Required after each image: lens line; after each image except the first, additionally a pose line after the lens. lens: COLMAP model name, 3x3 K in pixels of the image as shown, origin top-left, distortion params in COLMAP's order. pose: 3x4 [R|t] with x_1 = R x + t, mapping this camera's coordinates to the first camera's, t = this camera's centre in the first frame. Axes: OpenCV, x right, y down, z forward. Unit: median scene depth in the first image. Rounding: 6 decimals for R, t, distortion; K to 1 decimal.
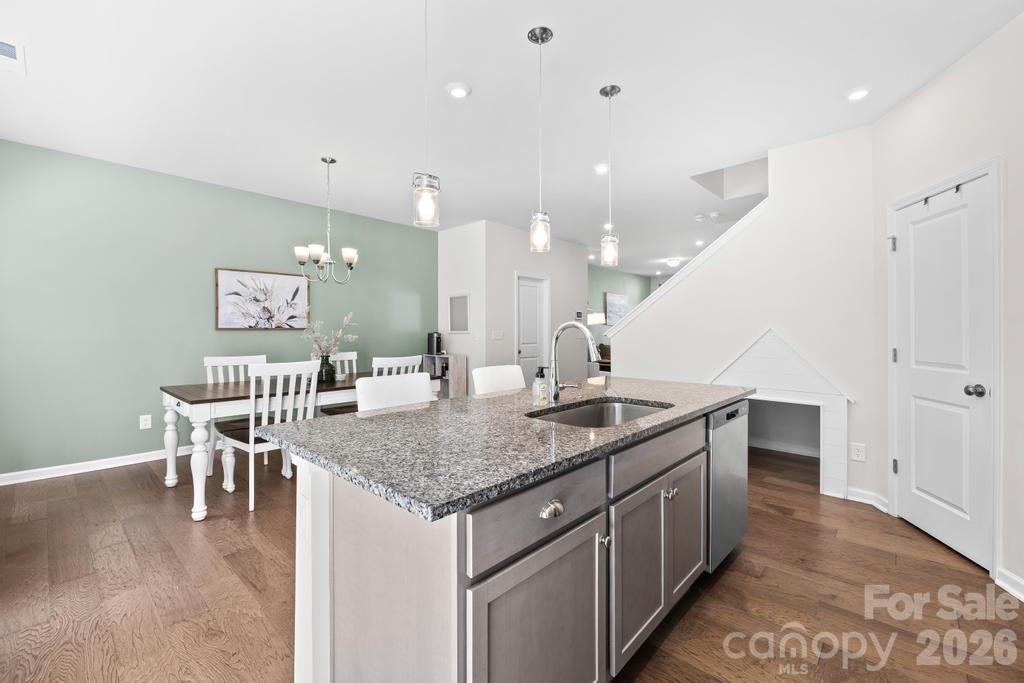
lens RADIAL K [[434.7, 0, 507.6], [0, 434.7, 331.5], [0, 0, 1]] dist [-0.000602, 0.000071]
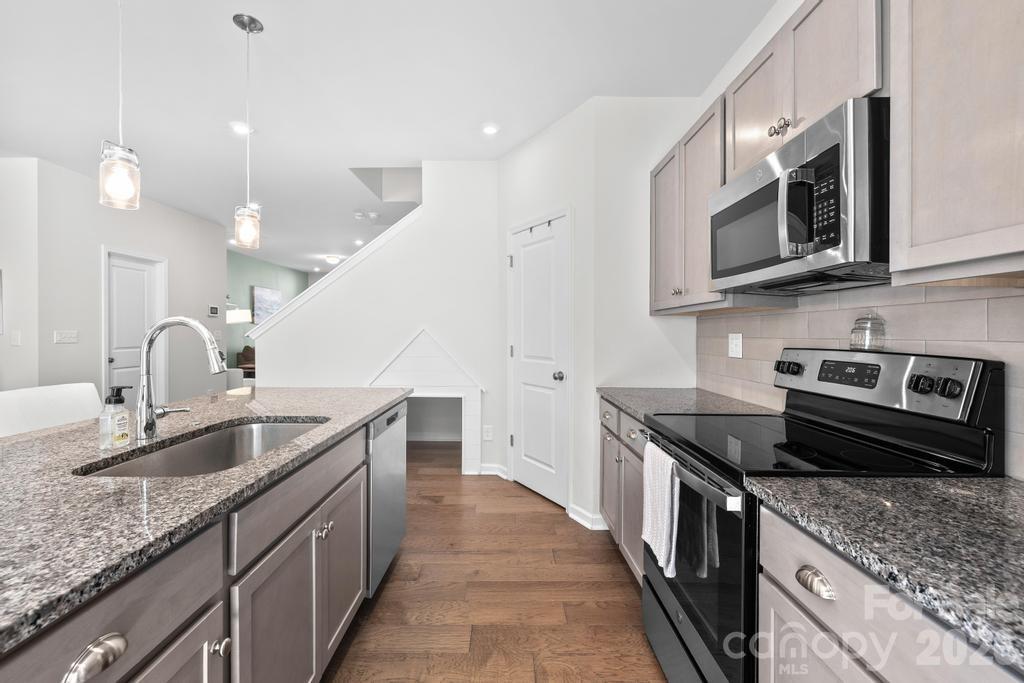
lens RADIAL K [[433.1, 0, 509.7], [0, 433.1, 334.9], [0, 0, 1]] dist [0.000936, 0.000102]
pose [[0.731328, -0.002917, 0.682020, 0.047282], [-0.002028, 0.999977, 0.006452, 0.000478], [-0.682023, -0.006101, 0.731305, 0.106706]]
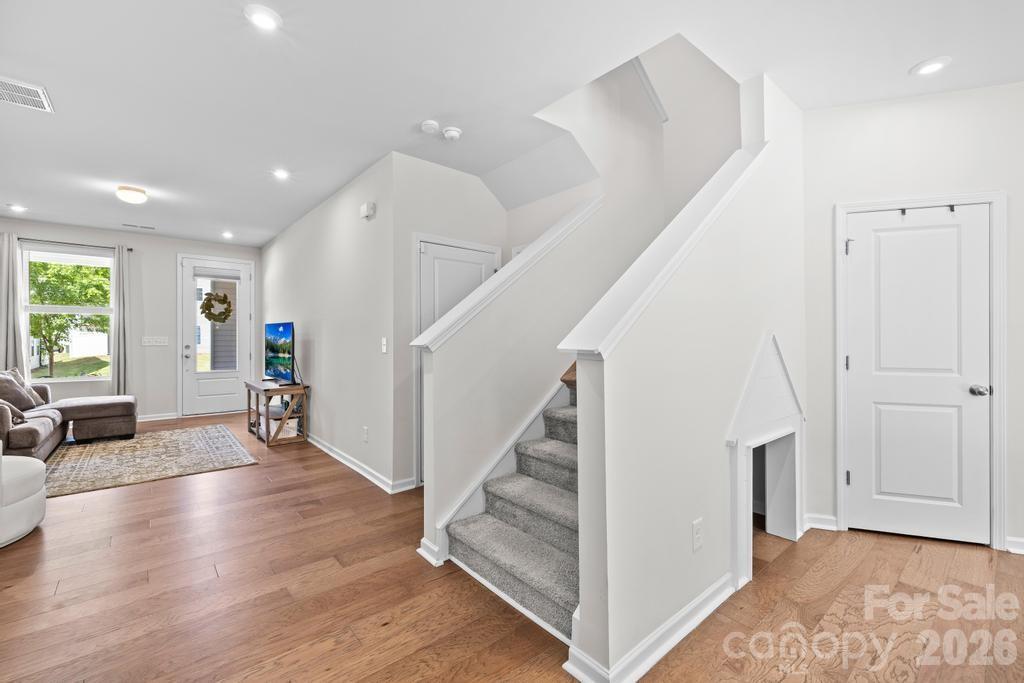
lens RADIAL K [[432.1, 0, 507.0], [0, 432.1, 338.1], [0, 0, 1]] dist [0.002329, 0.000380]
pose [[0.119010, -0.003298, 0.992888, -0.162216], [-0.001240, 0.999993, 0.003470, -0.003416], [-0.992892, -0.001644, 0.119006, 1.743109]]
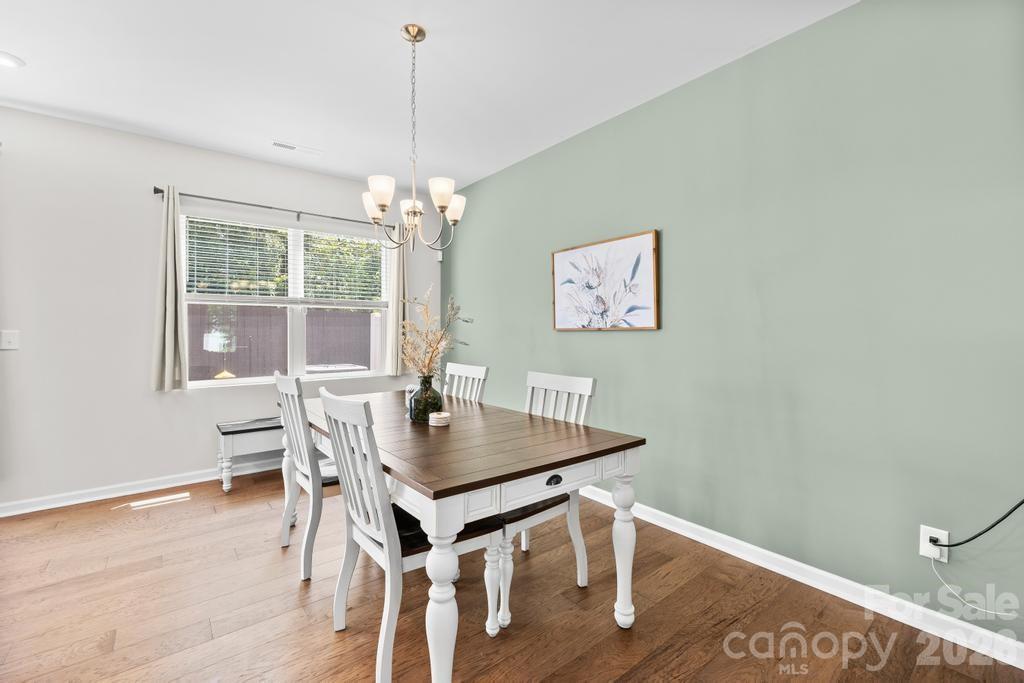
lens RADIAL K [[434.7, 0, 507.6], [0, 434.7, 331.5], [0, 0, 1]] dist [-0.000602, 0.000071]
pose [[-0.156643, 0.000092, -0.987655, 0.192012], [-0.001290, 0.999999, 0.000298, -0.004832], [0.987654, 0.001320, -0.156643, 1.700819]]
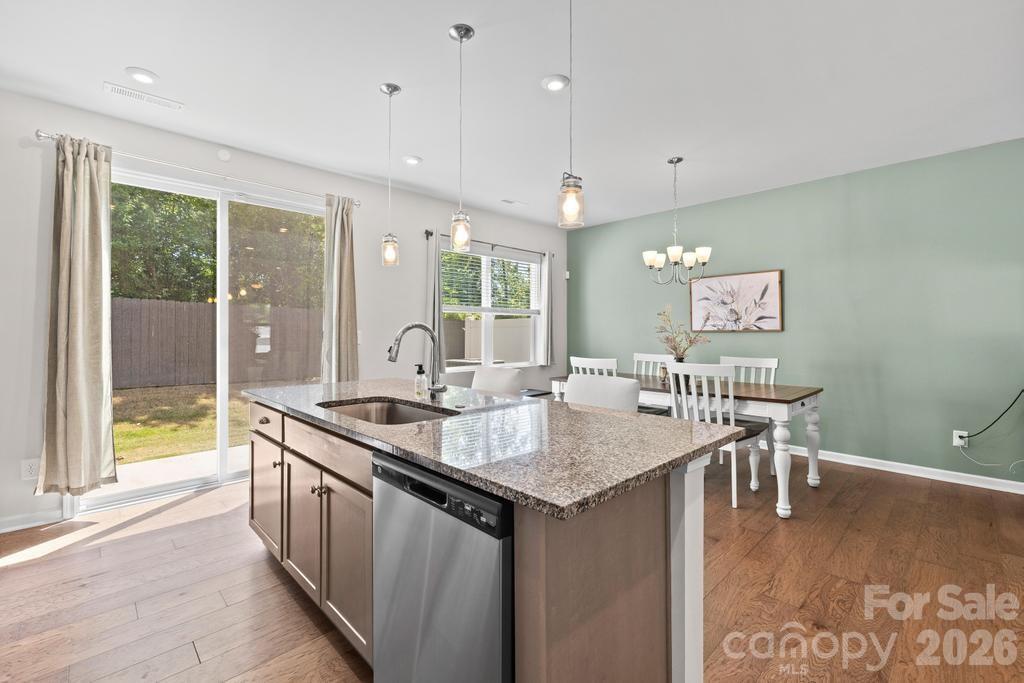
lens RADIAL K [[438.9, 0, 498.2], [0, 438.9, 327.8], [0, 0, 1]] dist [-0.000246, 0.000172]
pose [[-0.065558, -0.013183, -0.997762, 0.860983], [-0.001879, 0.999913, -0.013088, 0.001935], [0.997847, 0.001017, -0.065577, 0.926116]]
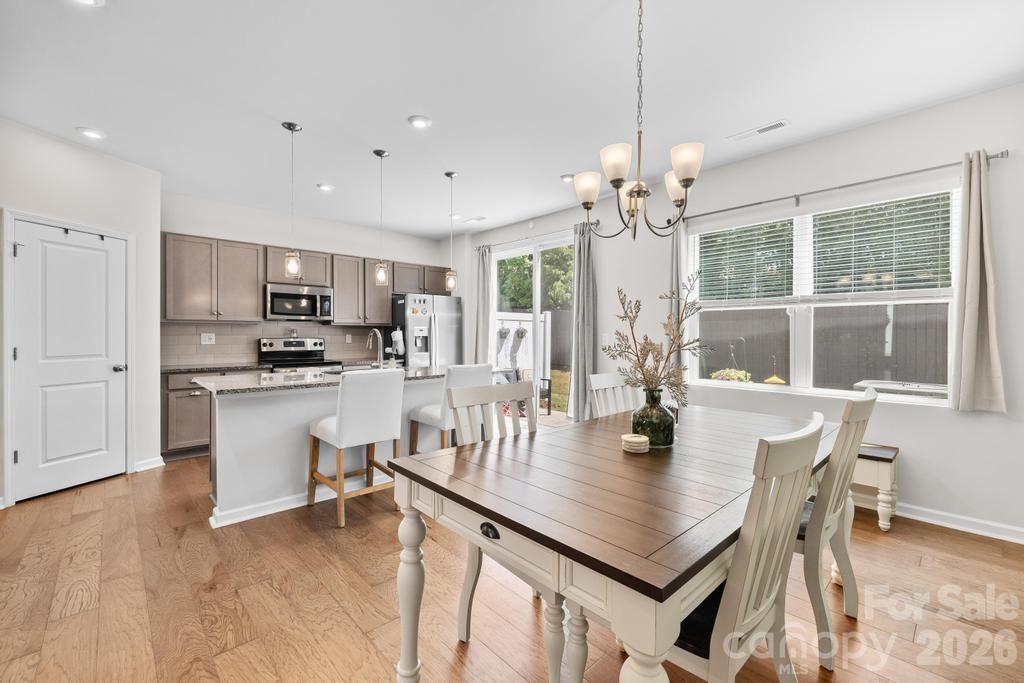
lens RADIAL K [[433.1, 0, 509.7], [0, 433.1, 334.9], [0, 0, 1]] dist [0.000936, 0.000102]
pose [[-0.996780, -0.006504, 0.079924, -0.438102], [-0.006338, 0.999977, 0.002332, -0.003176], [-0.079938, 0.001818, -0.996798, 2.098929]]
